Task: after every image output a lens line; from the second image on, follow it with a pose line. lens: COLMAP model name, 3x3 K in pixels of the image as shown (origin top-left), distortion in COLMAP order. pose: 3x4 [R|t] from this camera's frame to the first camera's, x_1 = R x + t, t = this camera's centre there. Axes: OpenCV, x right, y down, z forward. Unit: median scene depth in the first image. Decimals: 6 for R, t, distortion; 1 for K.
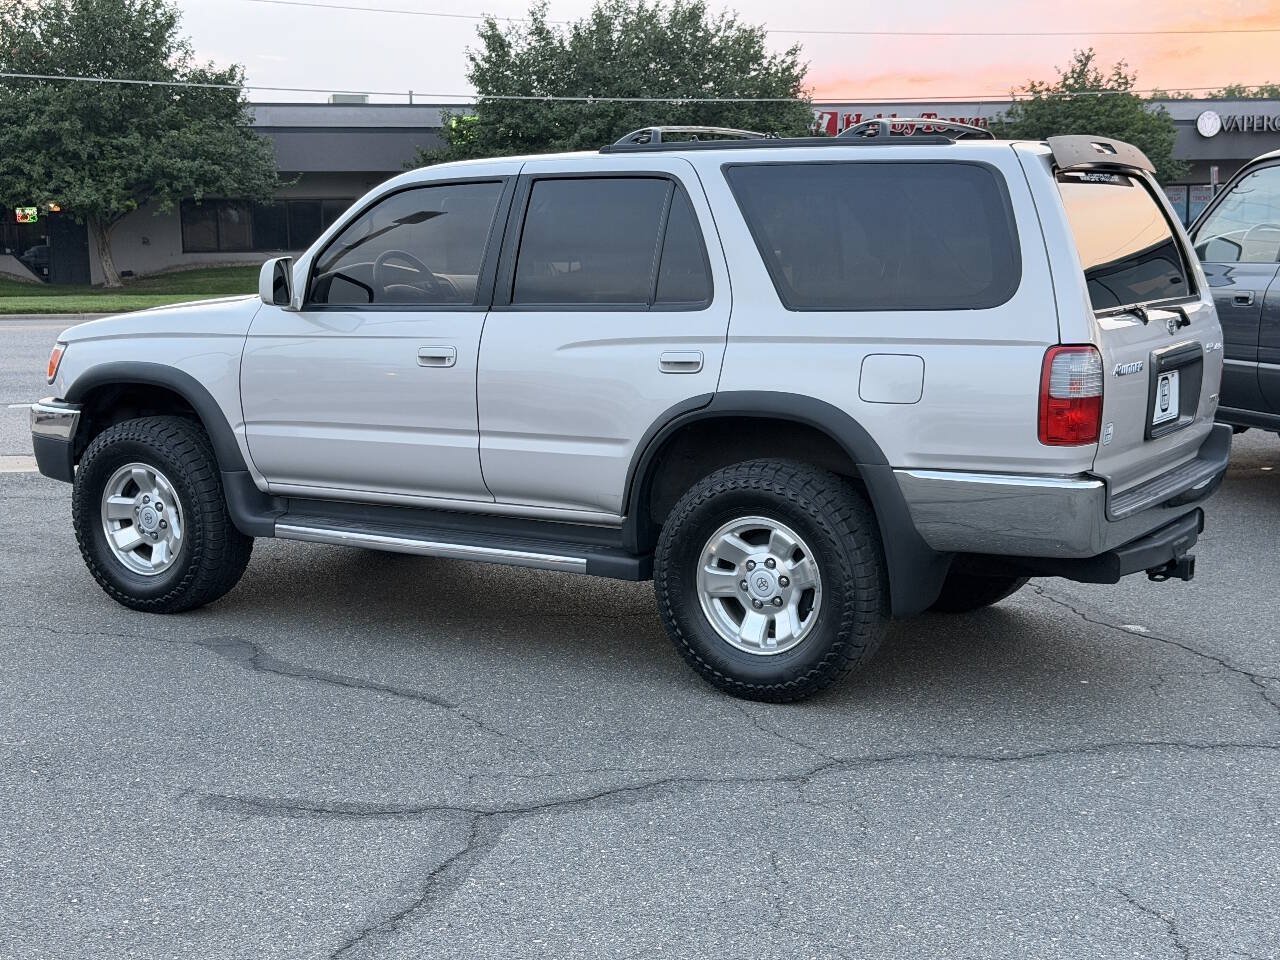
lens RADIAL K [[1769.1, 0, 640.0], [0, 1769.1, 480.0], [0, 0, 1]] dist [0.199122, -0.408488]
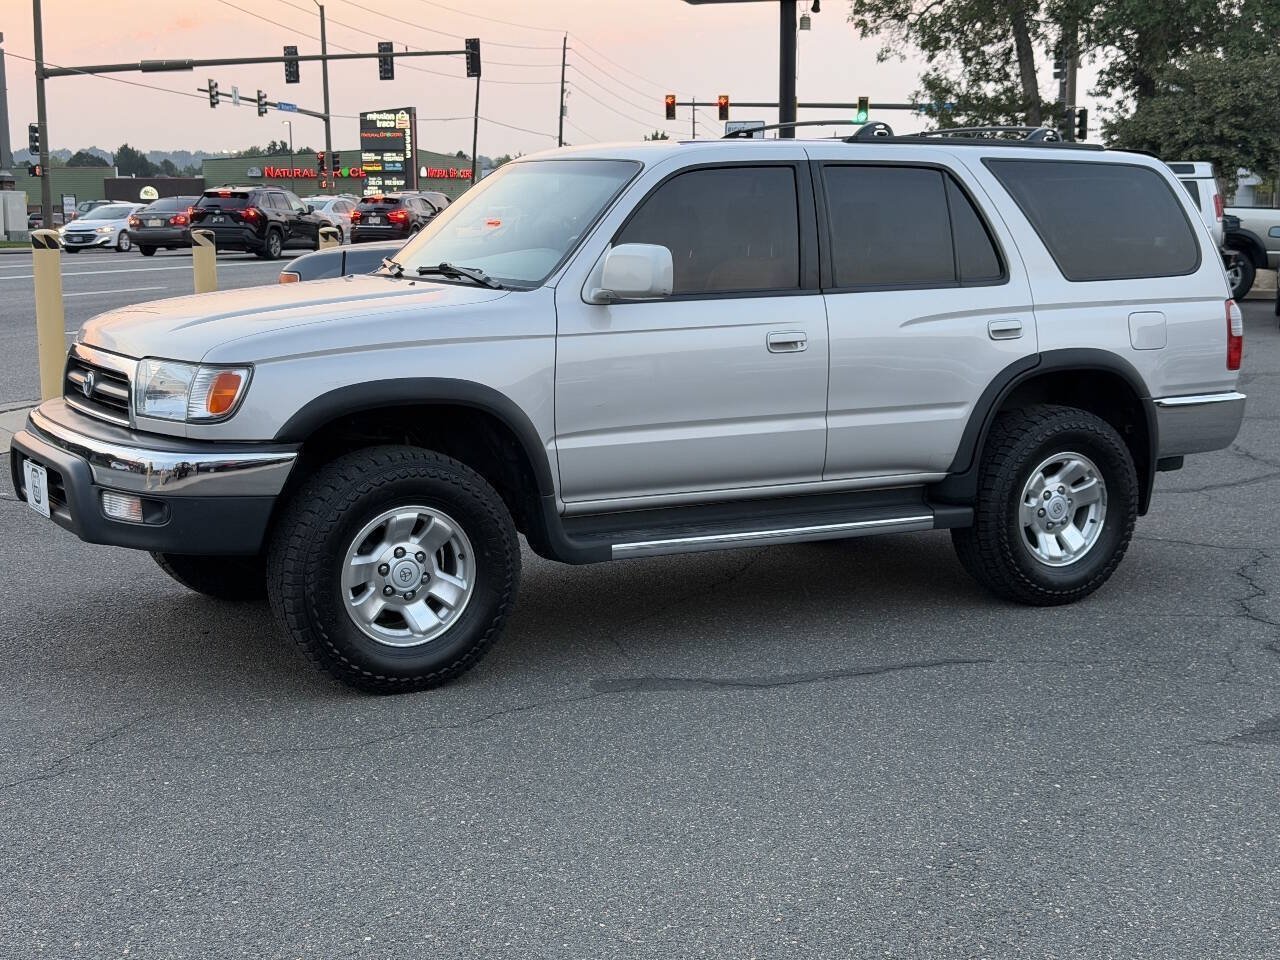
lens RADIAL K [[1769.1, 0, 640.0], [0, 1769.1, 480.0], [0, 0, 1]] dist [0.199122, -0.408488]
pose [[0.477473, -0.120644, 0.870324, -1.034790], [0.112144, 0.990795, 0.075820, -0.078100], [-0.871460, 0.061400, 0.486608, 0.599184]]
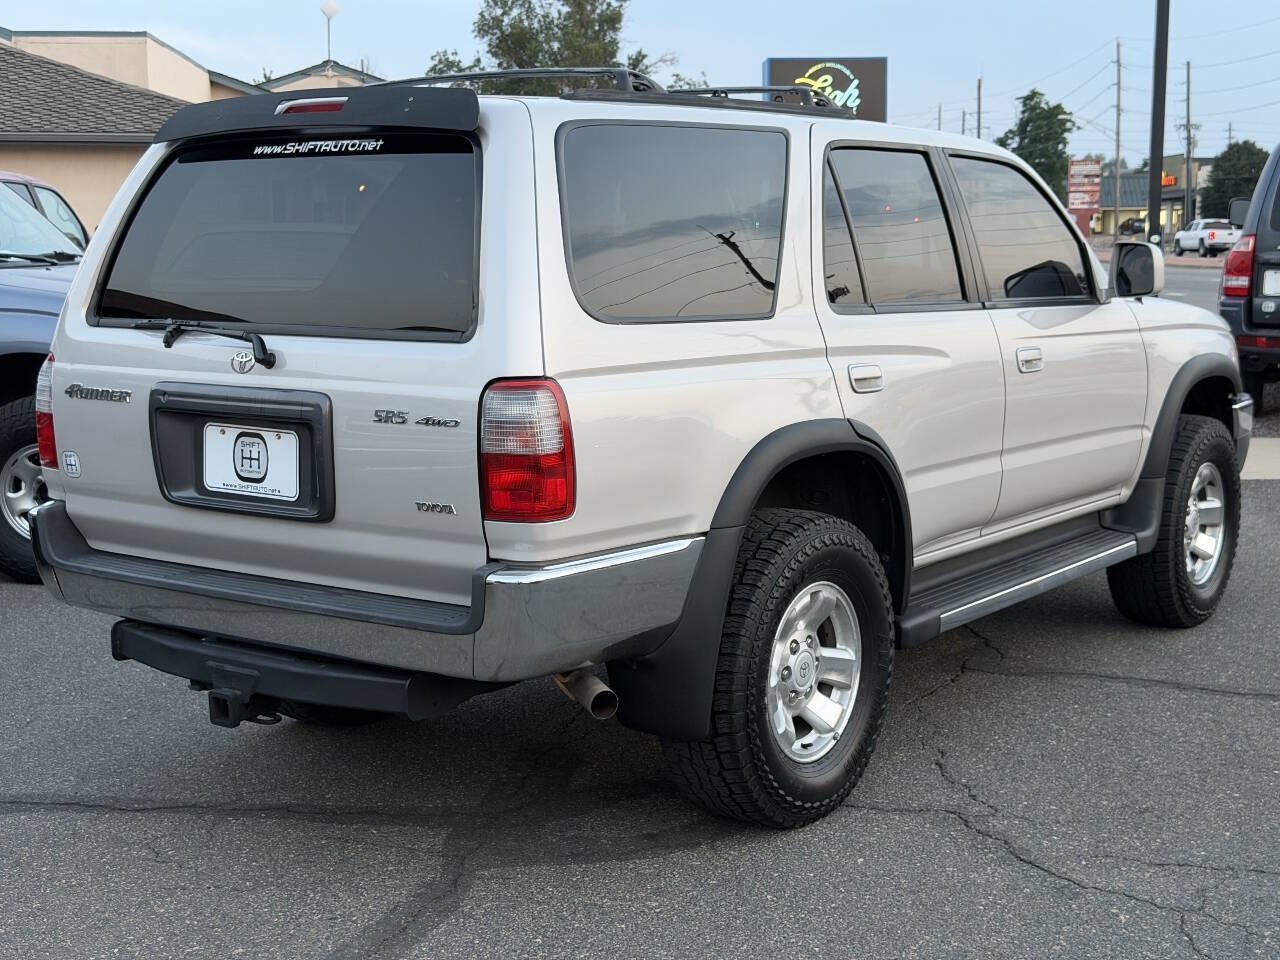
lens RADIAL K [[1780.2, 0, 640.0], [0, 1780.2, 480.0], [0, 0, 1]] dist [0.198877, -0.488302]
pose [[-0.094553, 0.145585, -0.984817, 0.904402], [-0.135885, 0.978103, 0.157639, -0.158808], [0.986202, 0.148727, -0.072700, 1.123544]]
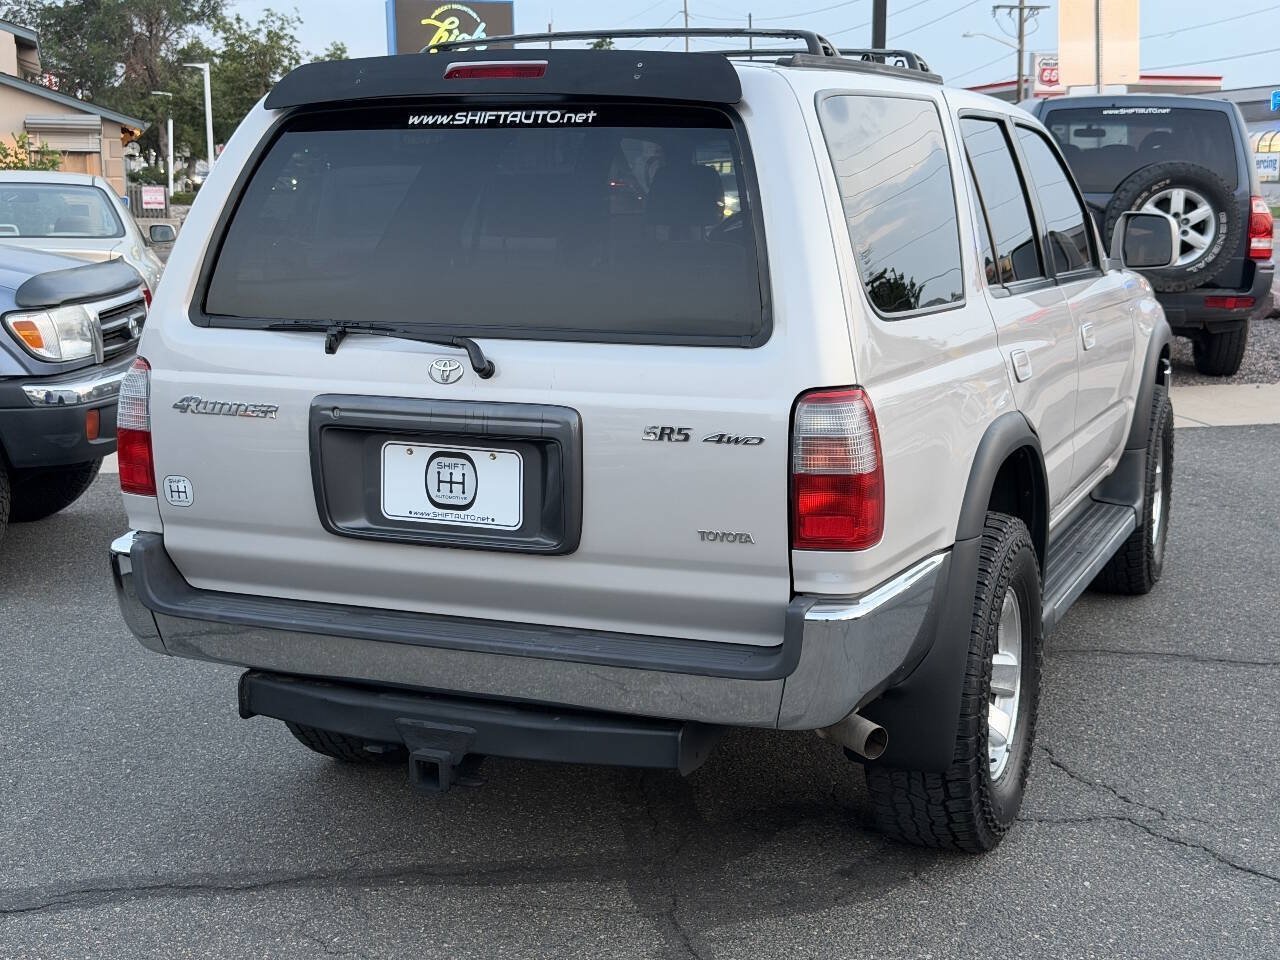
lens RADIAL K [[1780.2, 0, 640.0], [0, 1780.2, 480.0], [0, 0, 1]] dist [0.198877, -0.488302]
pose [[0.143034, 0.175349, -0.974061, 0.827125], [-0.141105, 0.977739, 0.155291, -0.140189], [0.979608, 0.115233, 0.164592, 0.901002]]
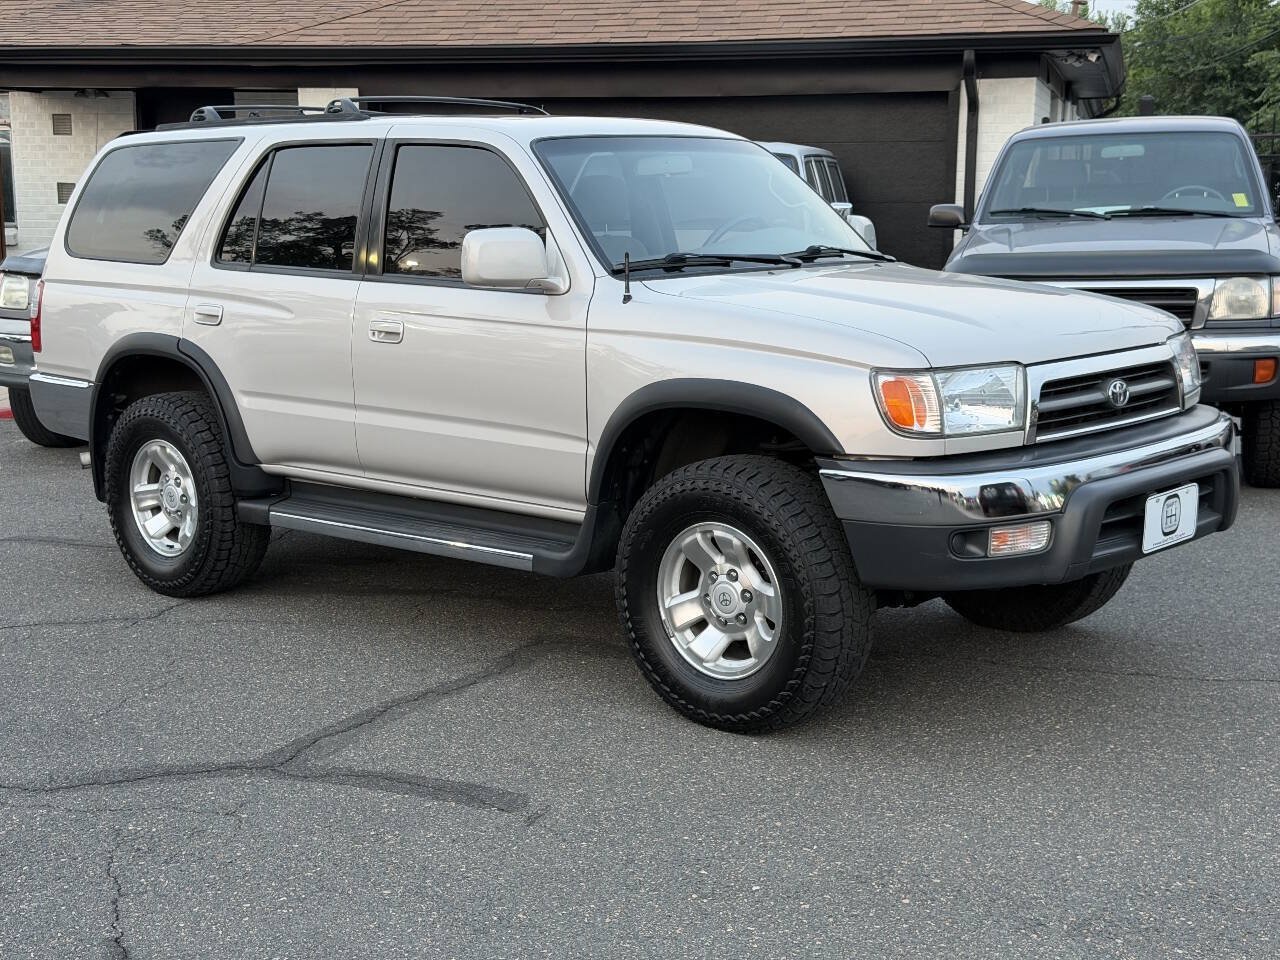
lens RADIAL K [[1770.4, 0, 636.7], [0, 1770.4, 483.2], [0, 0, 1]] dist [0.201416, -0.449590]
pose [[-0.980400, -0.011067, 0.196705, -0.292976], [0.049392, 0.952729, 0.299779, -0.304094], [-0.190725, 0.303619, -0.933509, 2.117369]]
